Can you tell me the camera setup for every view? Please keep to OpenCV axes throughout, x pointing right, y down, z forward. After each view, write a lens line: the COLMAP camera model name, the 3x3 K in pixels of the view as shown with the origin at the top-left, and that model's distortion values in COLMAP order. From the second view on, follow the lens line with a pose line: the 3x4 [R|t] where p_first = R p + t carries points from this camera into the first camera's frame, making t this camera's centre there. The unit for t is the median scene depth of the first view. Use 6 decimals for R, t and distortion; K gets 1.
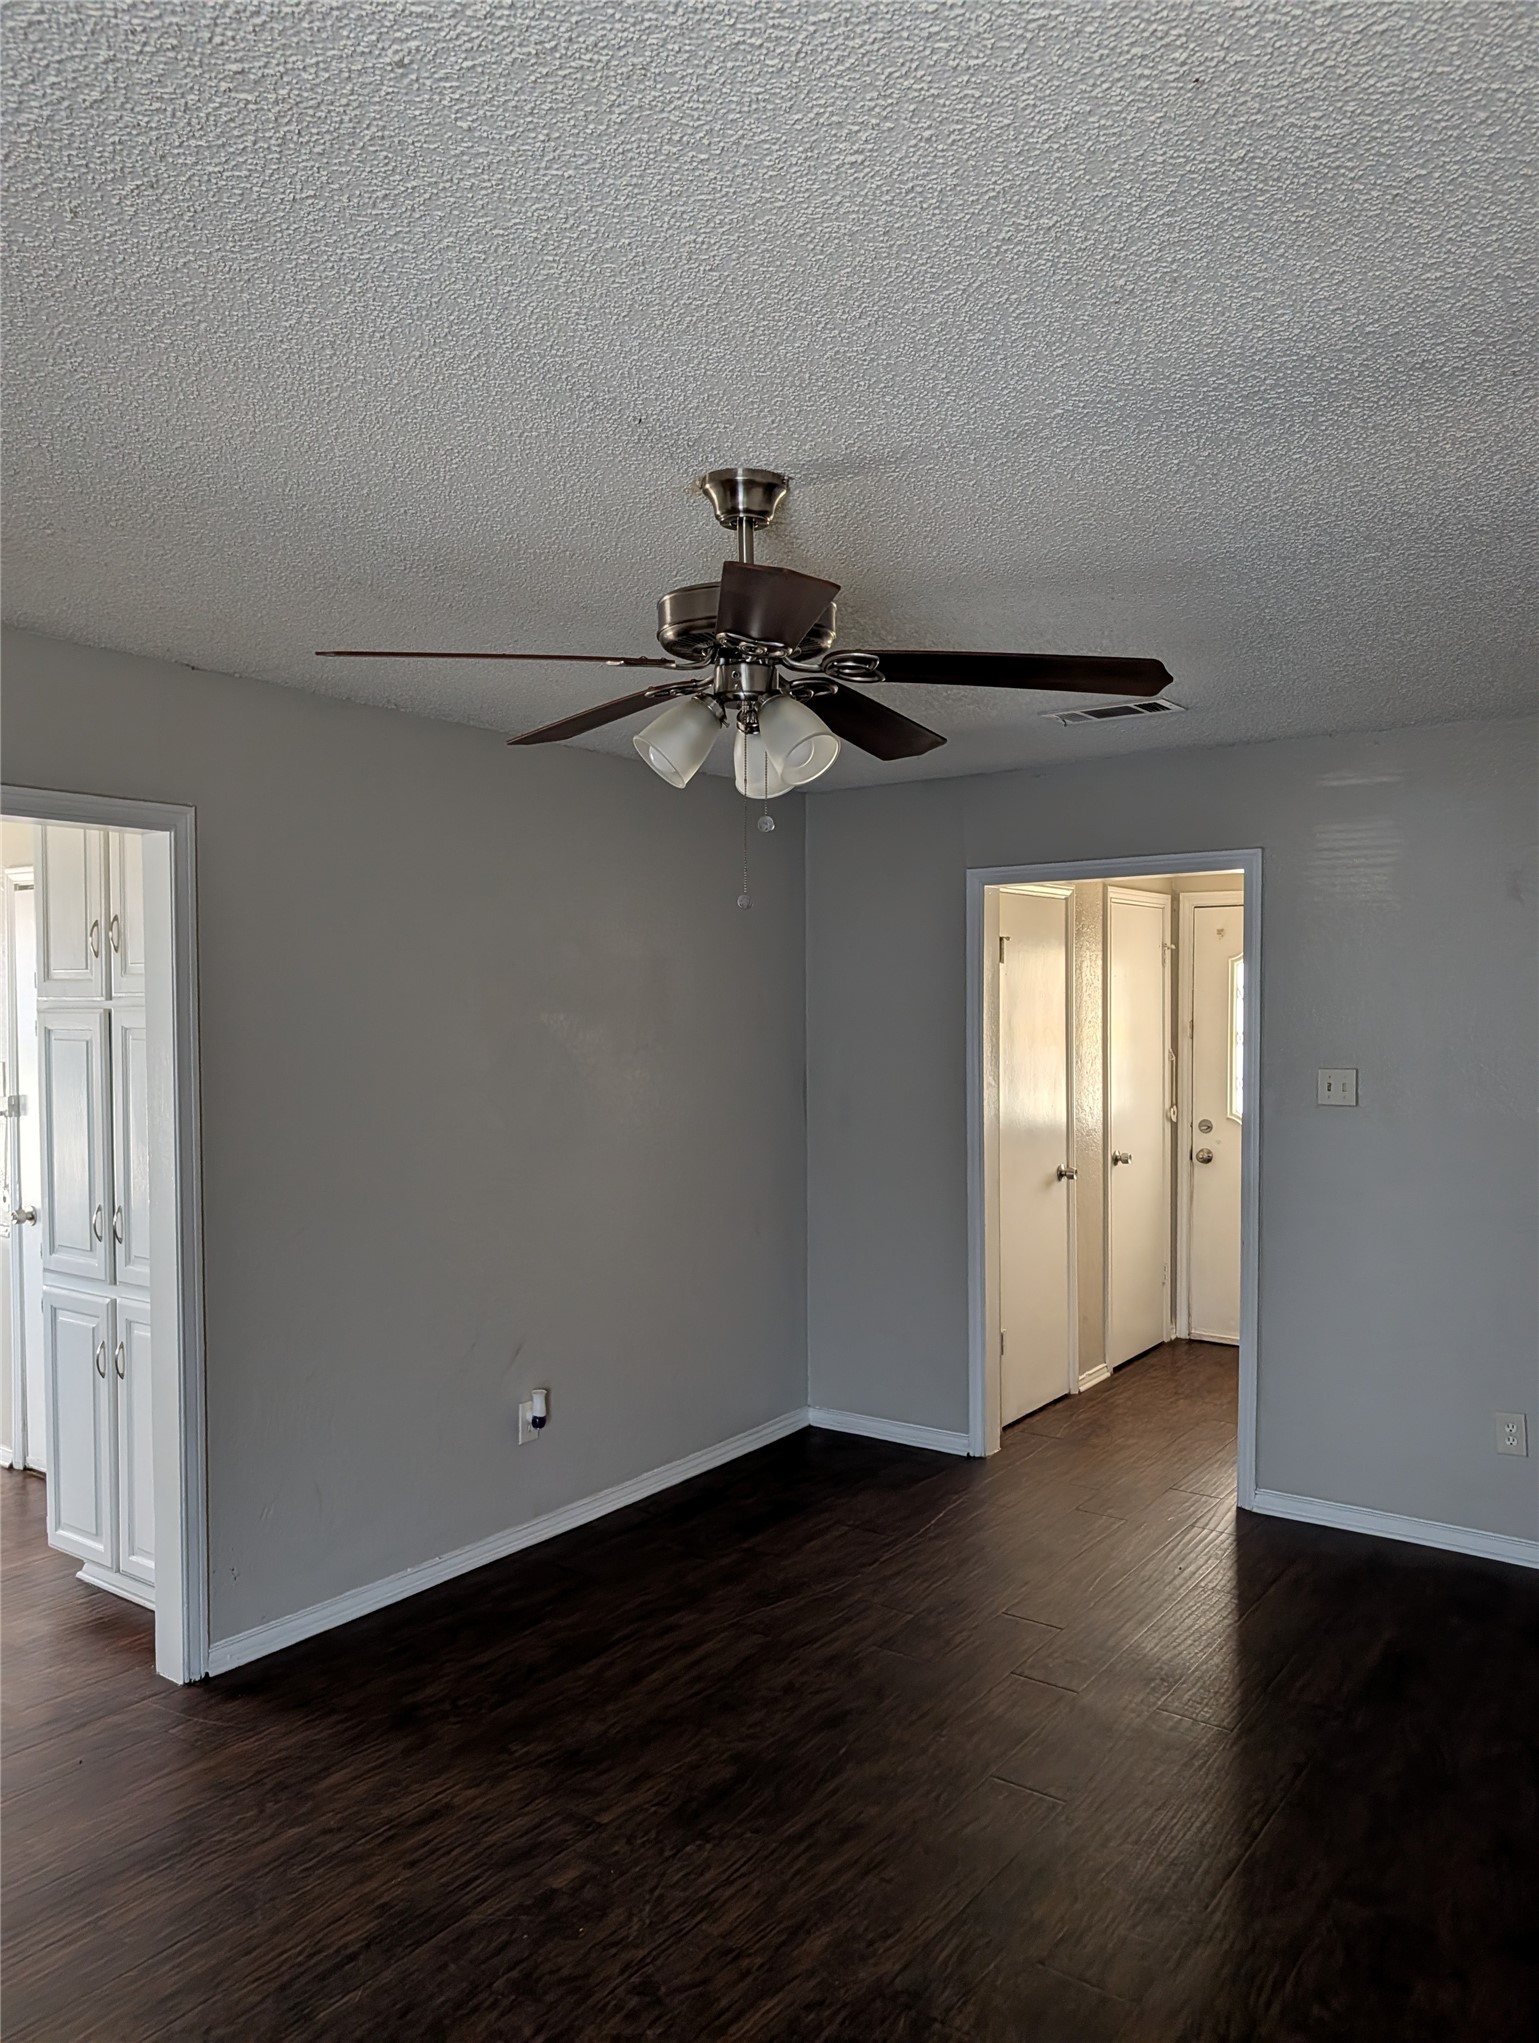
lens RADIAL K [[1469.6, 0, 769.5], [0, 1469.6, 1021.5], [0, 0, 1]] dist [-0.009156, 0.000909]
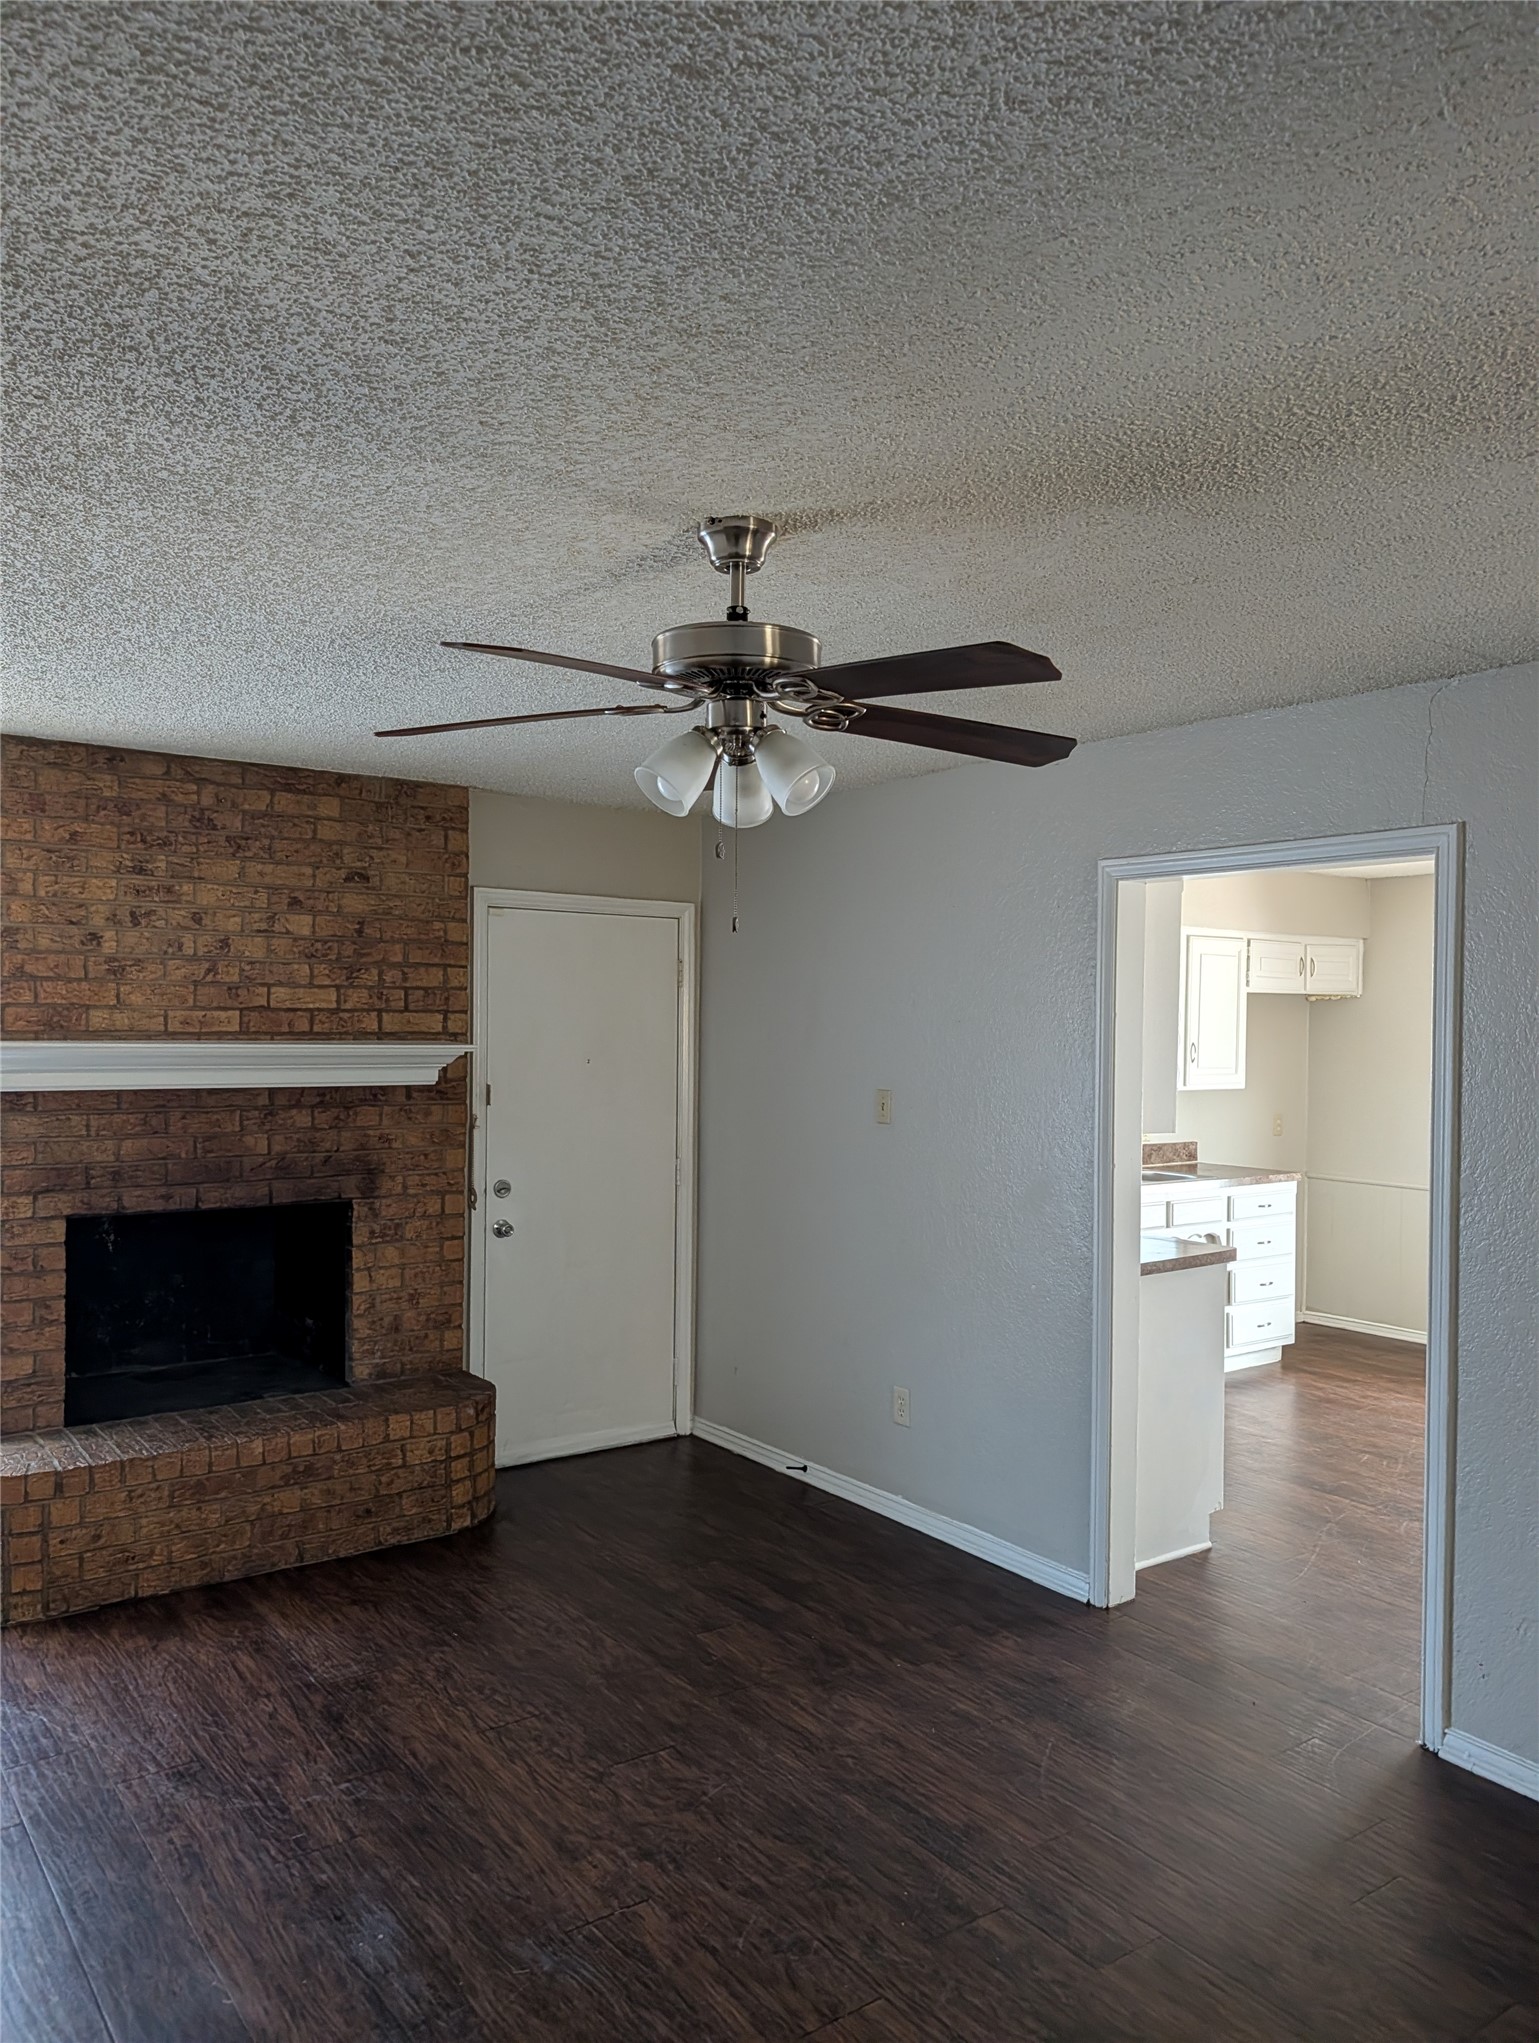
lens RADIAL K [[1469.6, 0, 769.5], [0, 1469.6, 1021.5], [0, 0, 1]] dist [-0.009156, 0.000909]
pose [[-0.311122, 0.005223, -0.950356, 0.909452], [-0.026963, 0.999534, 0.014321, -0.023401], [0.949987, 0.030080, -0.310836, 1.265862]]
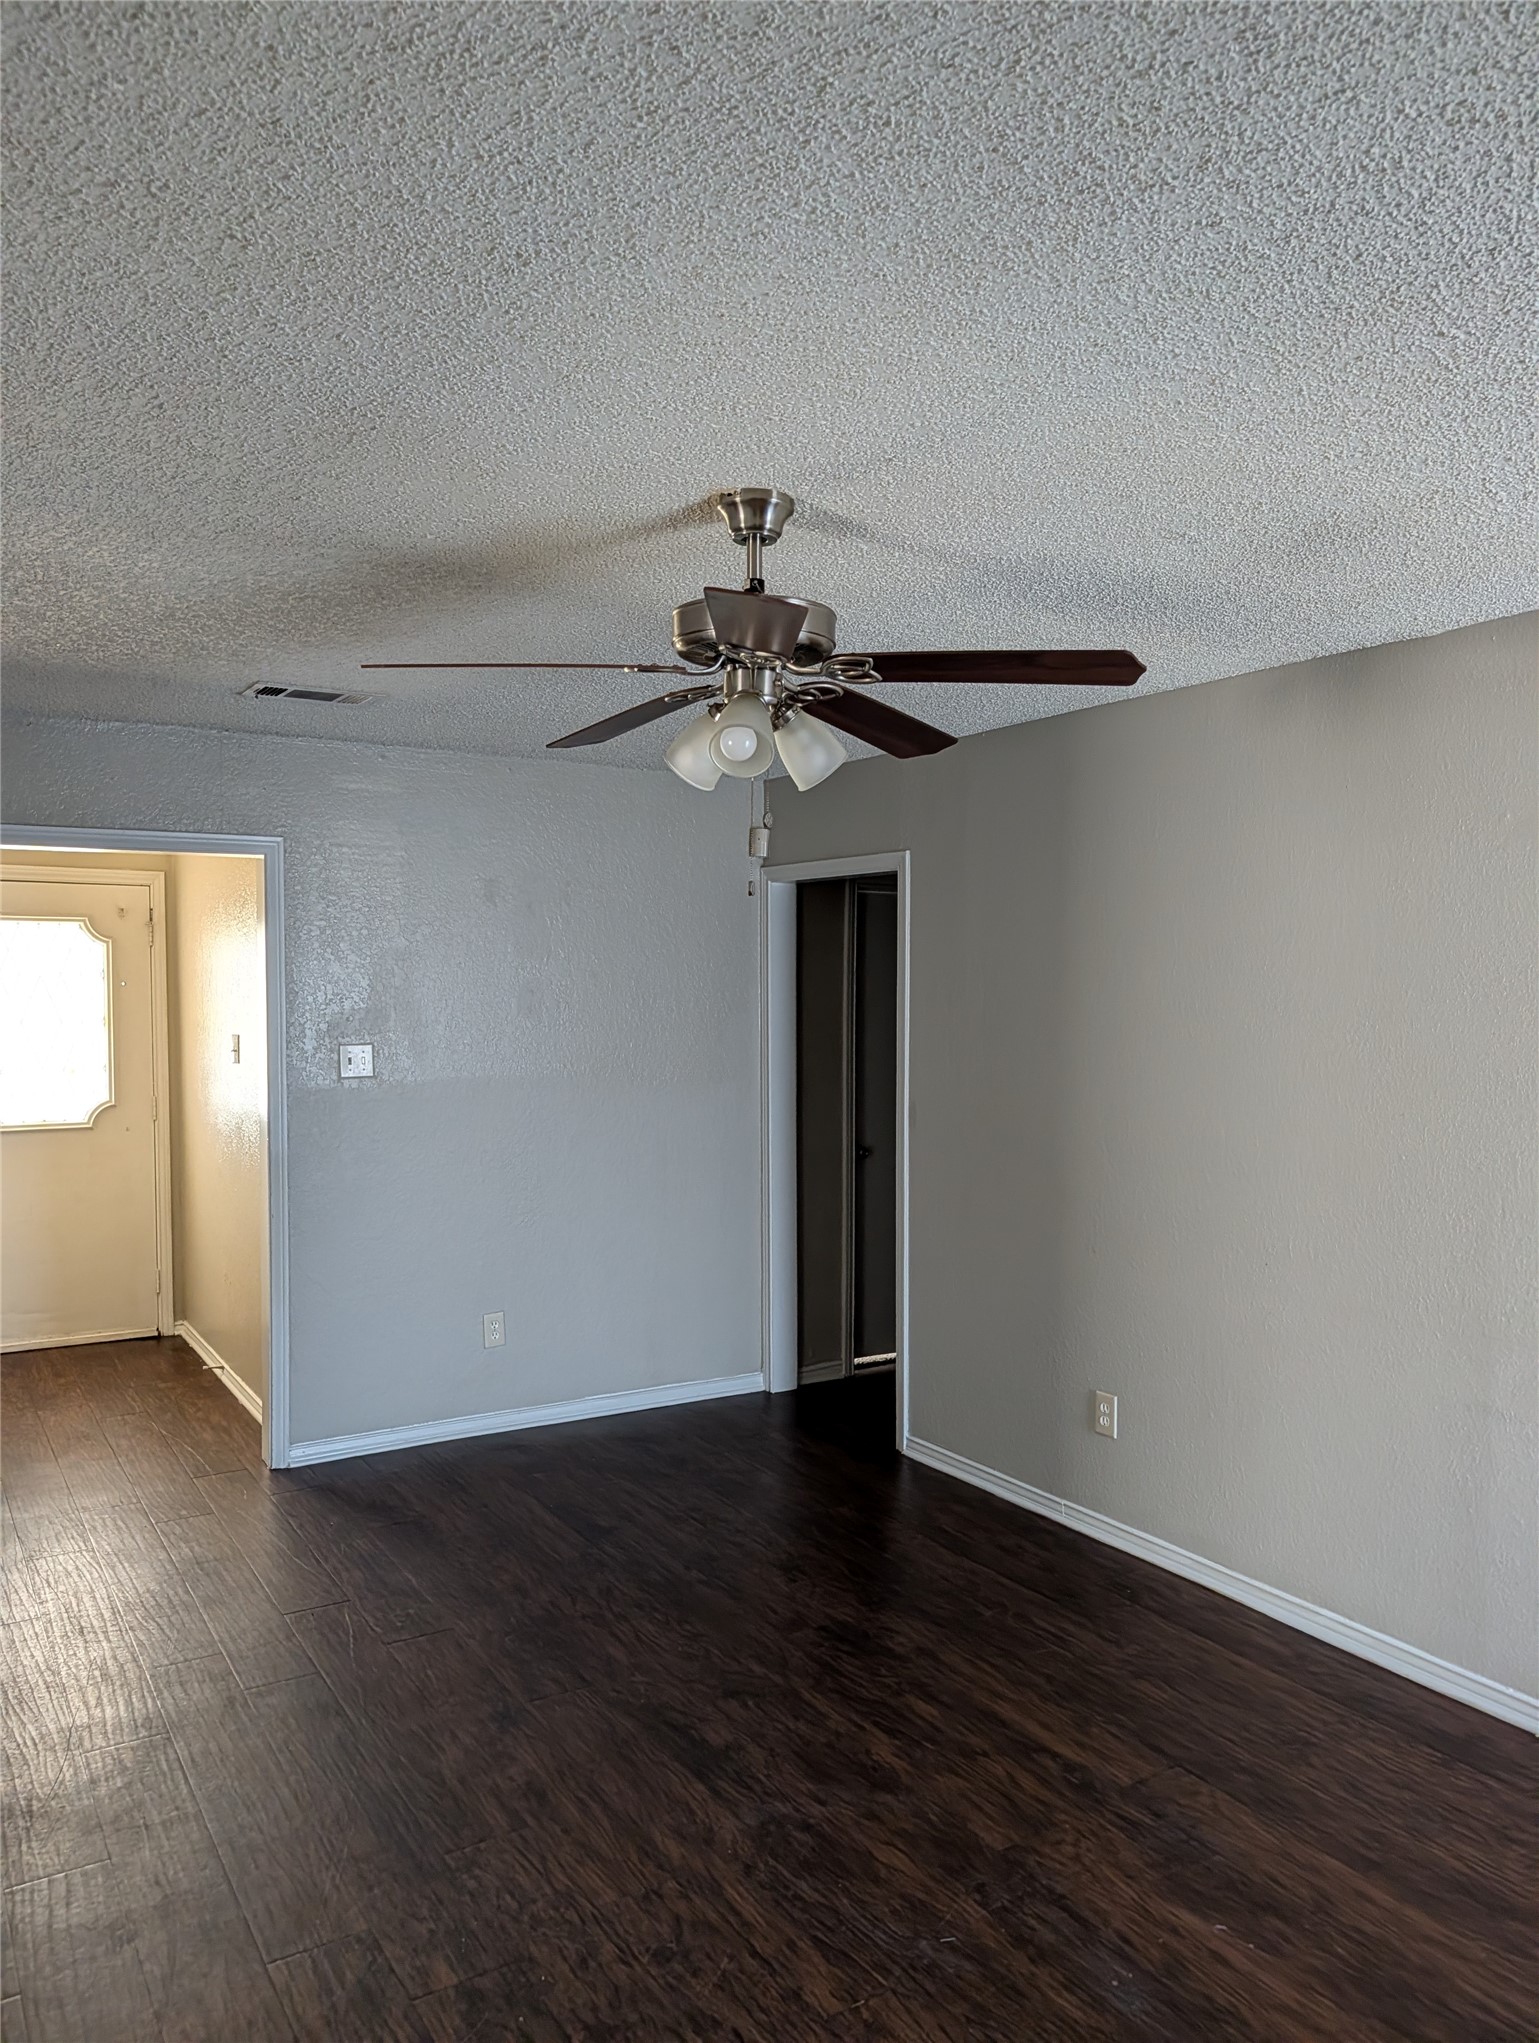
lens RADIAL K [[1469.6, 0, 769.5], [0, 1469.6, 1021.5], [0, 0, 1]] dist [-0.009156, 0.000909]
pose [[0.393964, -0.027971, 0.918700, -0.950308], [0.014754, 0.999600, 0.024107, -0.007904], [-0.919007, 0.004058, 0.394219, 0.521387]]
